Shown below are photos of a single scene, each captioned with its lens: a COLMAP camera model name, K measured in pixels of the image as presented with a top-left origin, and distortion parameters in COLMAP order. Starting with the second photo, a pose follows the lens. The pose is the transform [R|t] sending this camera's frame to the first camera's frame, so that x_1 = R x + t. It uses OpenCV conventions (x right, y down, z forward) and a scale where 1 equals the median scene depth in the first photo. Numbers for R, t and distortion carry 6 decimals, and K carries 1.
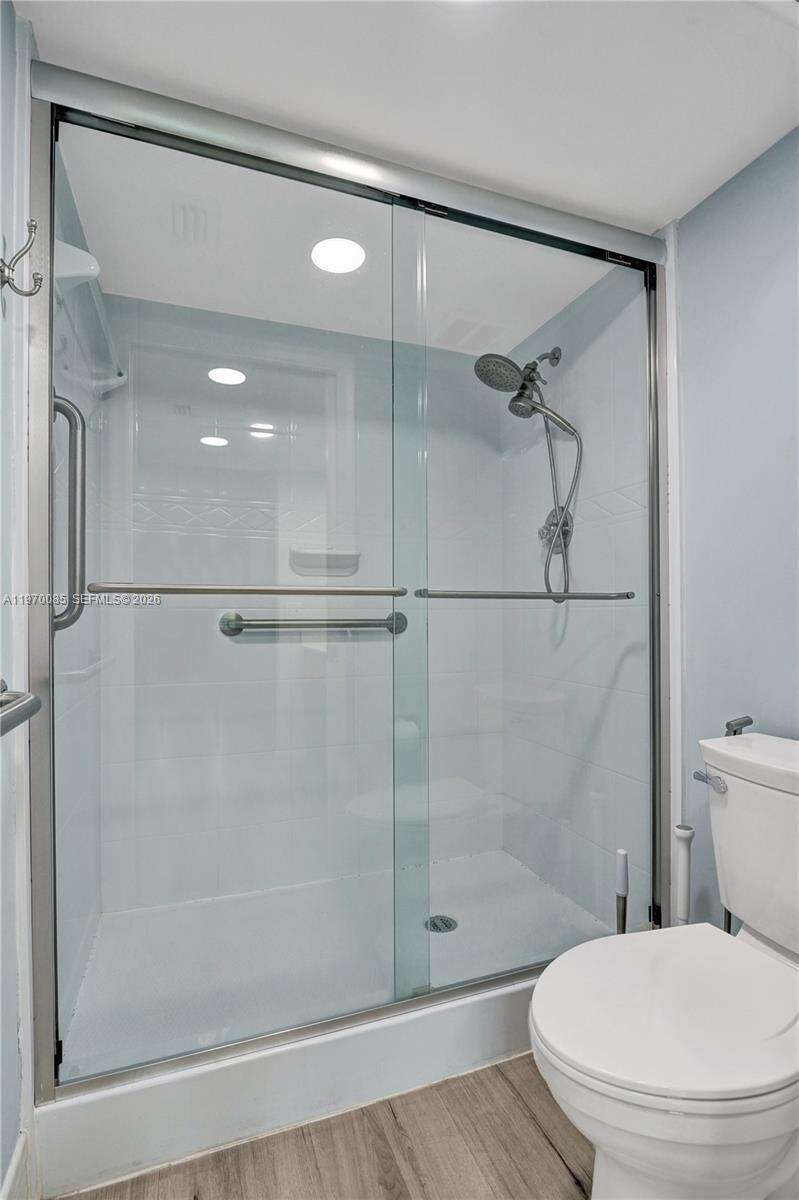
lens RADIAL K [[567.5, 0, 402.8], [0, 567.5, 617.1], [0, 0, 1]] dist [-0.014830, -0.000535]
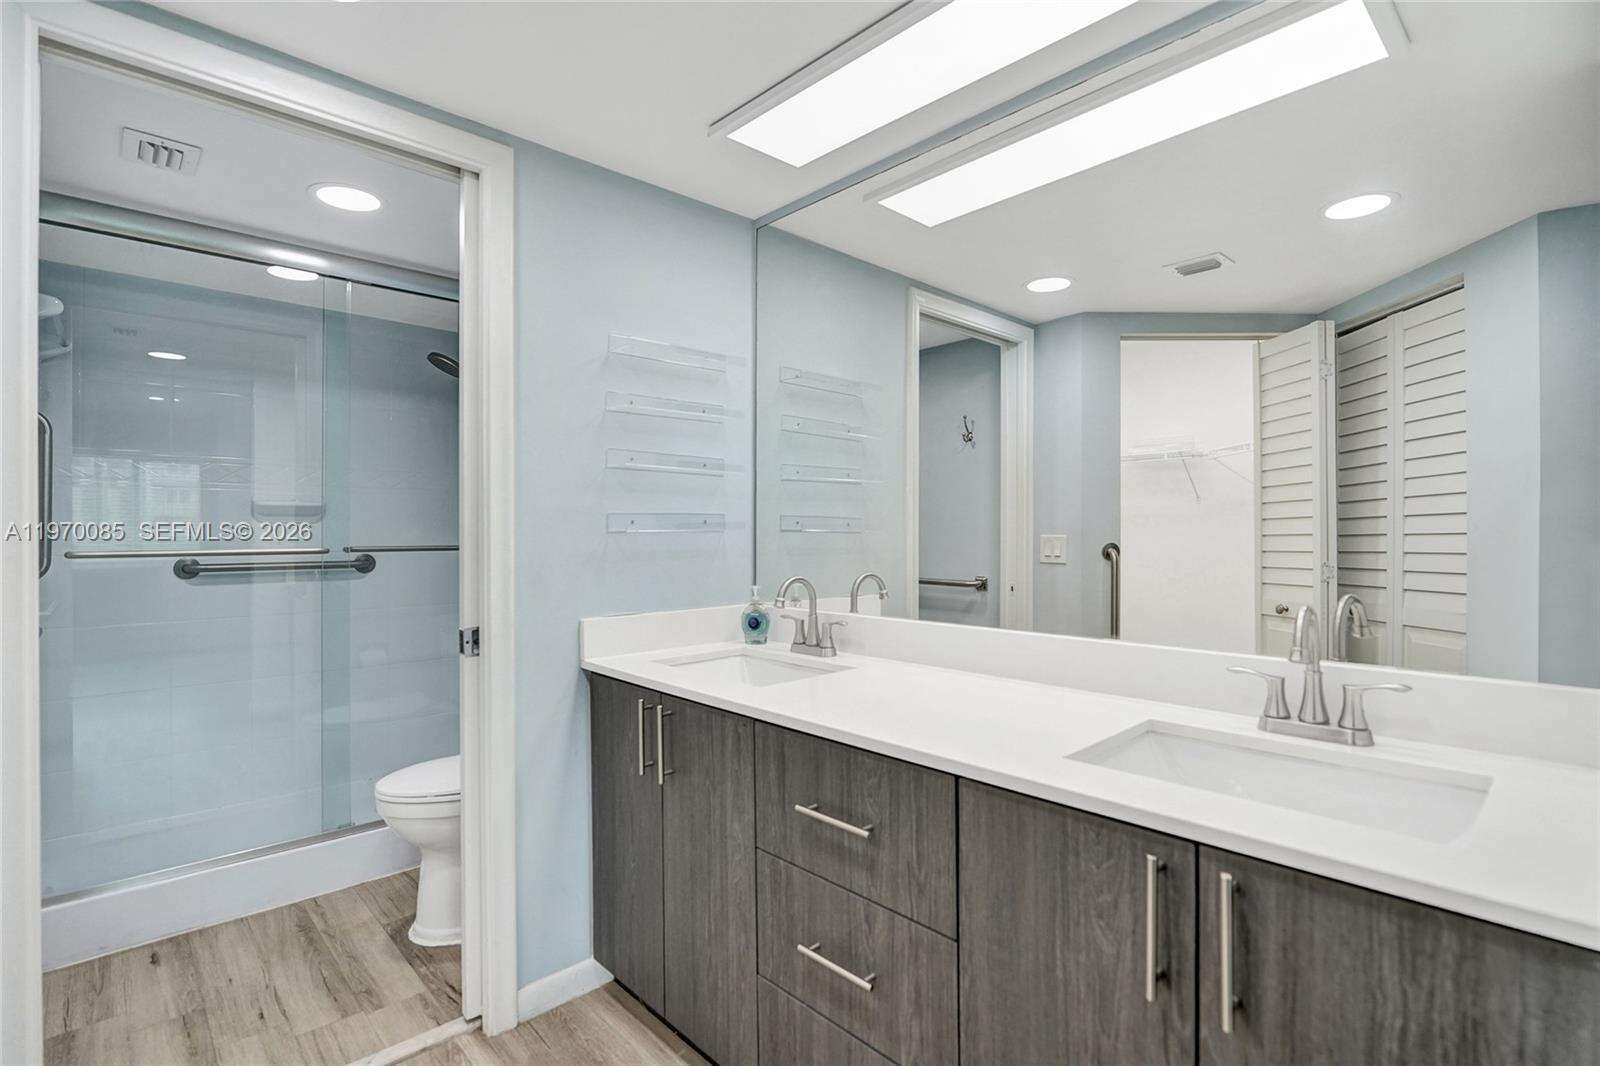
lens RADIAL K [[756.6, 0, 812.1], [0, 756.6, 522.0], [0, 0, 1]] dist [-0.014830, -0.000535]
pose [[0.922517, 0.000705, 0.385956, 0.425135], [0.005978, 0.999852, -0.016115, -0.080755], [-0.385911, 0.017173, 0.922376, -1.340444]]
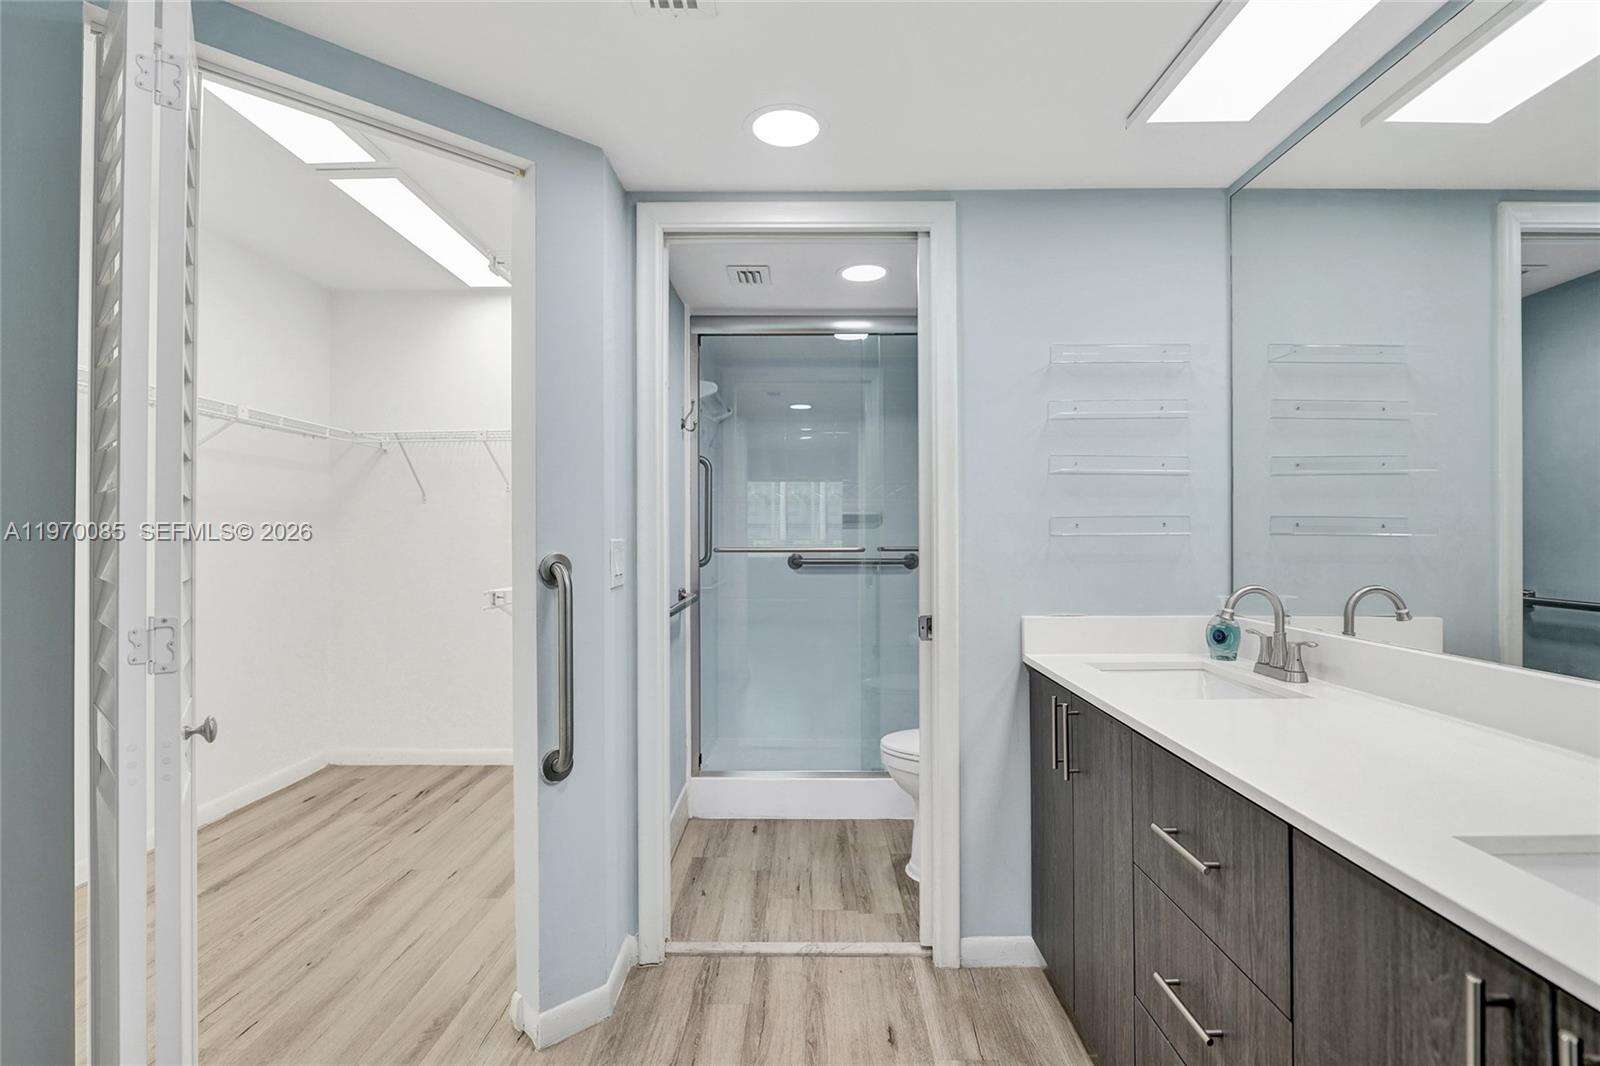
lens RADIAL K [[756.6, 0, 798.3], [0, 756.6, 522.1], [0, 0, 1]] dist [-0.014830, -0.000535]
pose [[0.928368, -0.008632, -0.371563, 0.763956], [-0.000197, 0.999719, -0.023719, -0.077411], [0.371663, 0.022093, 0.928105, -1.464212]]
